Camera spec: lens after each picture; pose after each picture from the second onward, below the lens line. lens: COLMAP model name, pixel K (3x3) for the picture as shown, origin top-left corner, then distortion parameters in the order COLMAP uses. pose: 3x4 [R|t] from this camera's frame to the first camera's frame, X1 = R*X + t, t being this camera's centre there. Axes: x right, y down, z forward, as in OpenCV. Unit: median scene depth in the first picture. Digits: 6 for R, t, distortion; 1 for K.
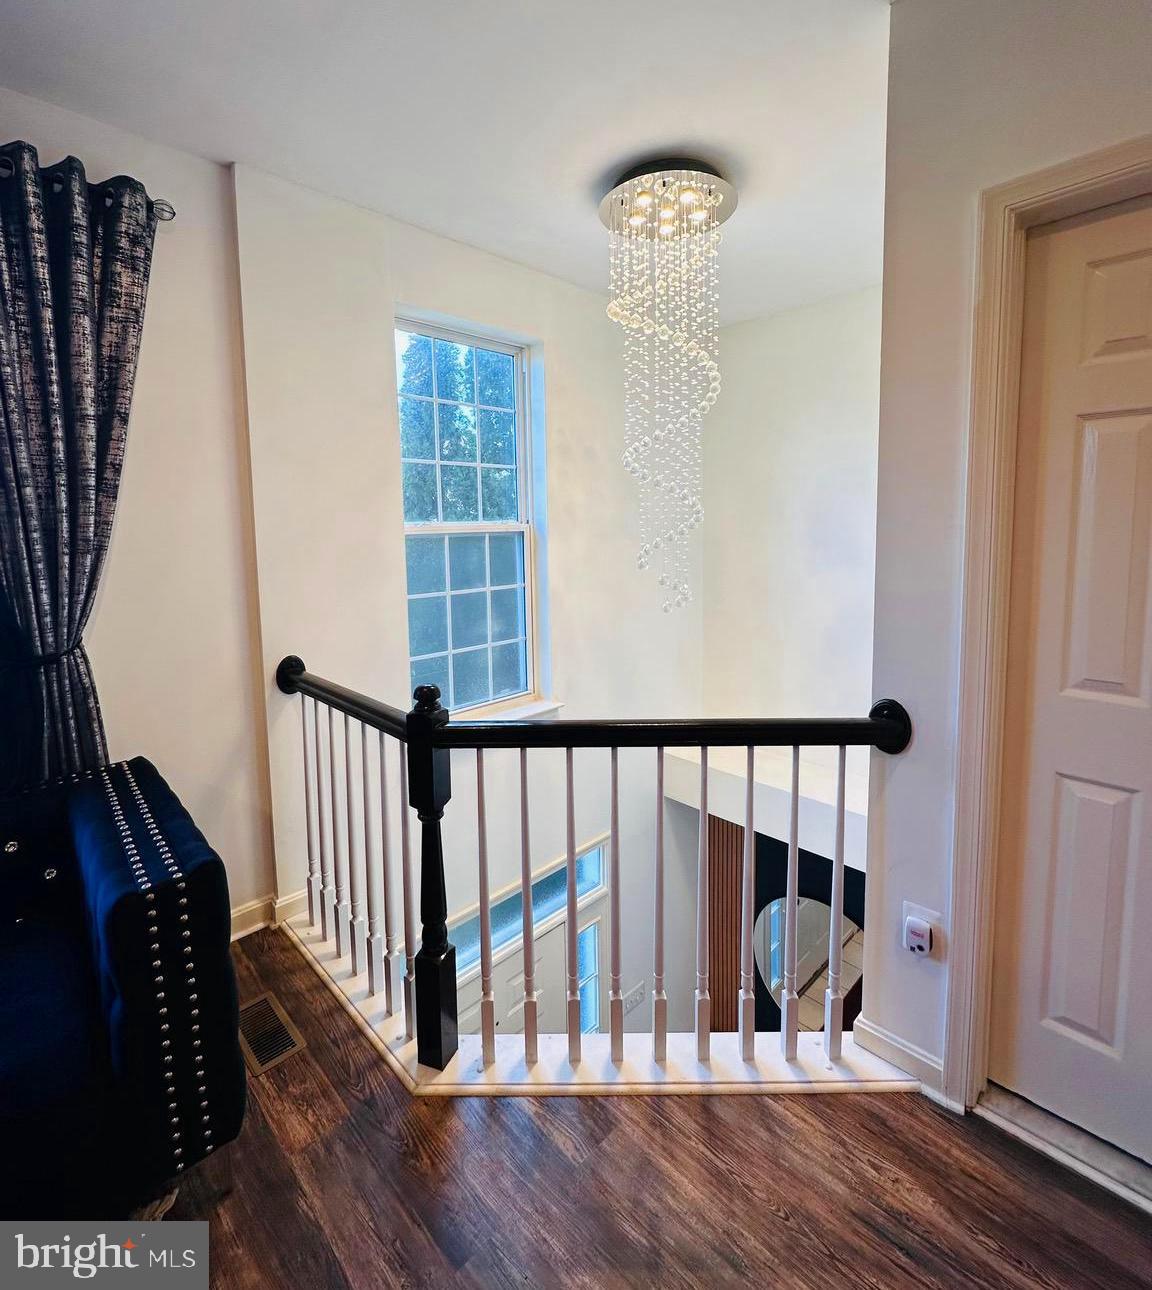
lens RADIAL K [[615.9, 0, 579.6], [0, 615.9, 574.5], [0, 0, 1]] dist [0.002427, 0.000633]
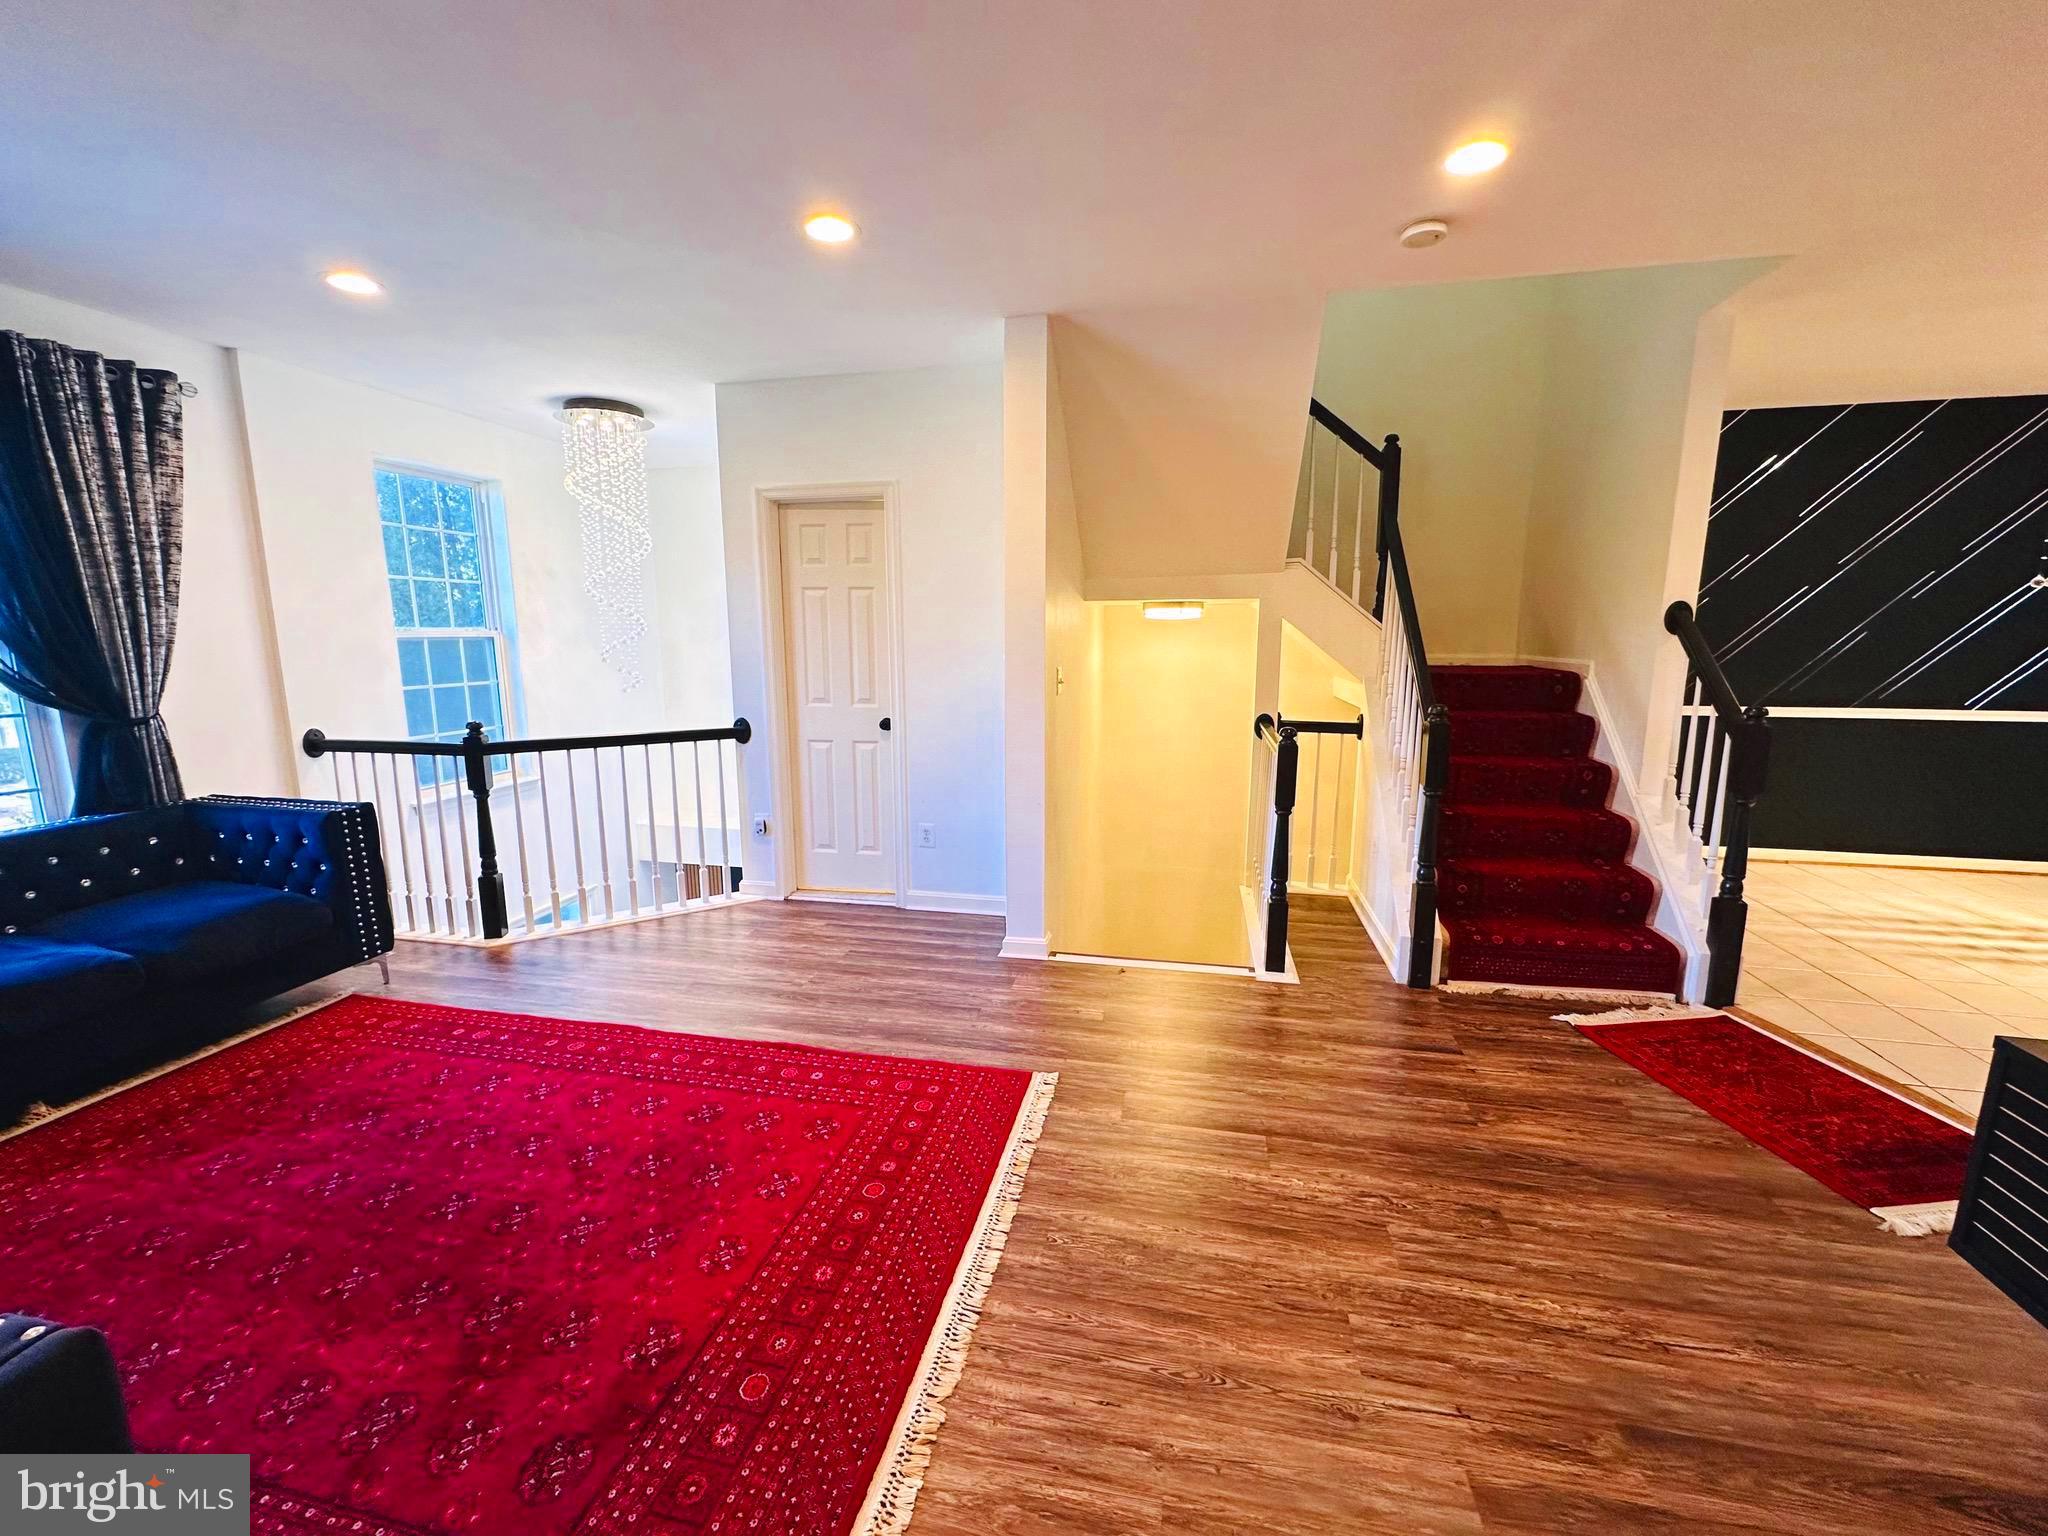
lens RADIAL K [[820.3, 0, 1020.7], [0, 820.3, 767.2], [0, 0, 1]] dist [-0.001307, 0.000478]
pose [[0.840926, -0.073038, 0.536198, -0.178864], [0.034912, 0.996108, 0.080931, 0.157913], [-0.540022, -0.049337, 0.840203, -1.627500]]
